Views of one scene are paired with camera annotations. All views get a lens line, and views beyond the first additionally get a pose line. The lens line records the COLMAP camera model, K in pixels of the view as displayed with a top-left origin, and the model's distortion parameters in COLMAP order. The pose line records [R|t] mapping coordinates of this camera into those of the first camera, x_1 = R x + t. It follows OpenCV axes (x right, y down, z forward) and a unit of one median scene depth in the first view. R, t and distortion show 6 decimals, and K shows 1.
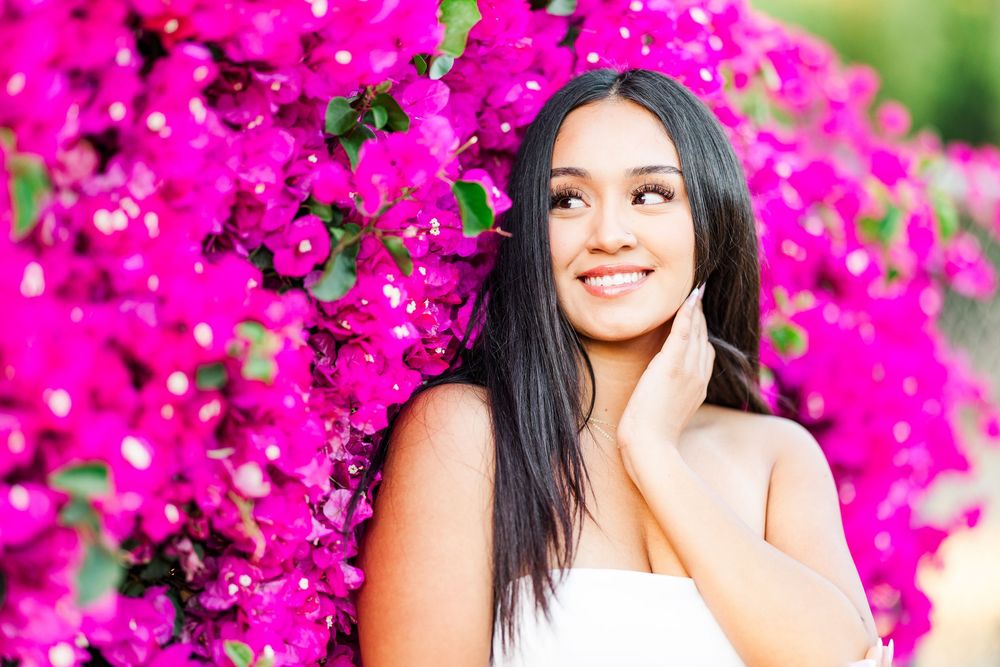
lens RADIAL K [[2403.3, 0, 500.0], [0, 2403.3, 333.5], [0, 0, 1]] dist [0.019046, -1.016151]
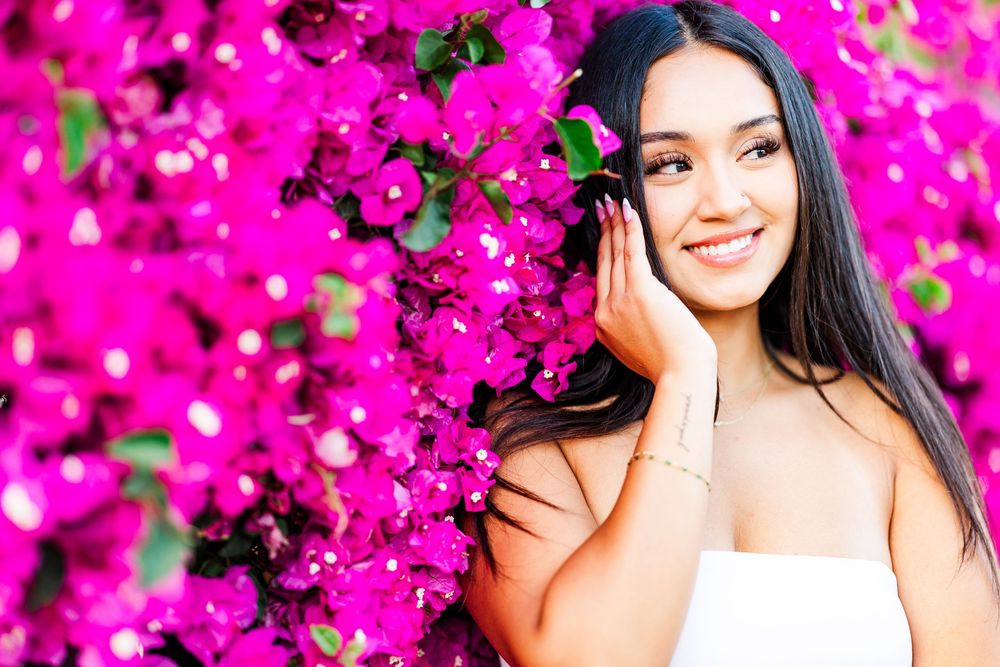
lens RADIAL K [[2445.7, 0, 500.0], [0, 2445.7, 333.5], [0, 0, 1]] dist [0.041299, -0.195028]
pose [[0.998433, -0.007260, -0.055488, 0.009920], [0.007913, 0.999902, 0.011558, 0.006845], [0.055398, -0.011979, 0.998392, 0.073706]]
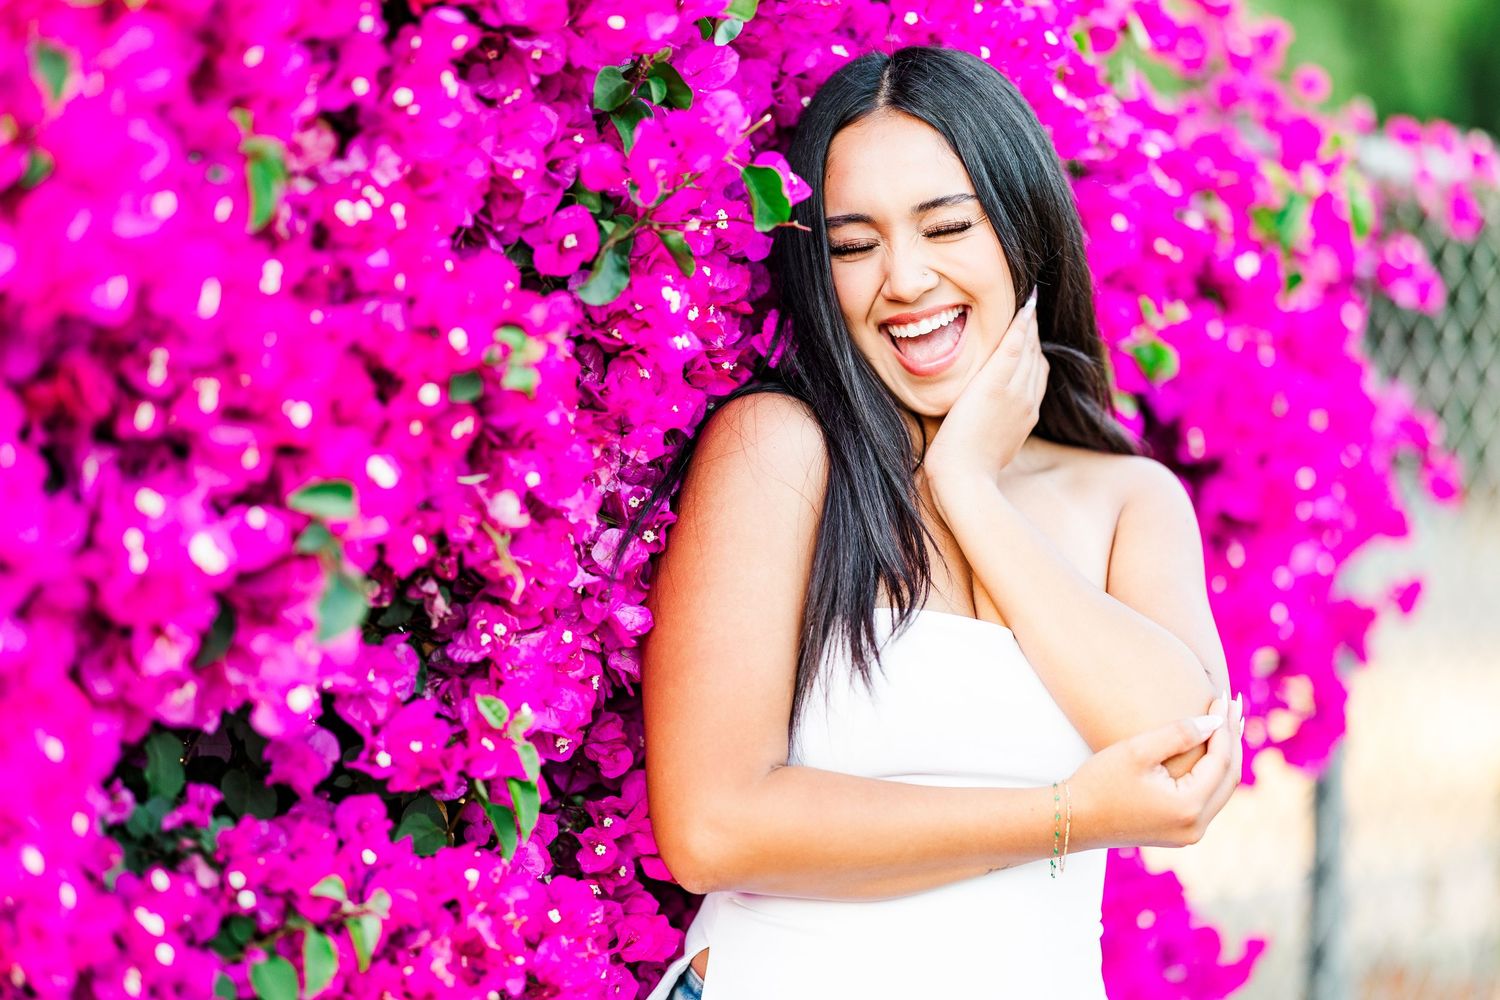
lens RADIAL K [[3605.0, 0, 750.0], [0, 3605.0, 500.0], [0, 0, 1]] dist [0.019046, -1.016151]
pose [[0.999729, 0.006051, -0.022496, 0.012595], [-0.005306, 0.999439, 0.033064, 0.012969], [0.022684, -0.032935, 0.999200, -0.285208]]
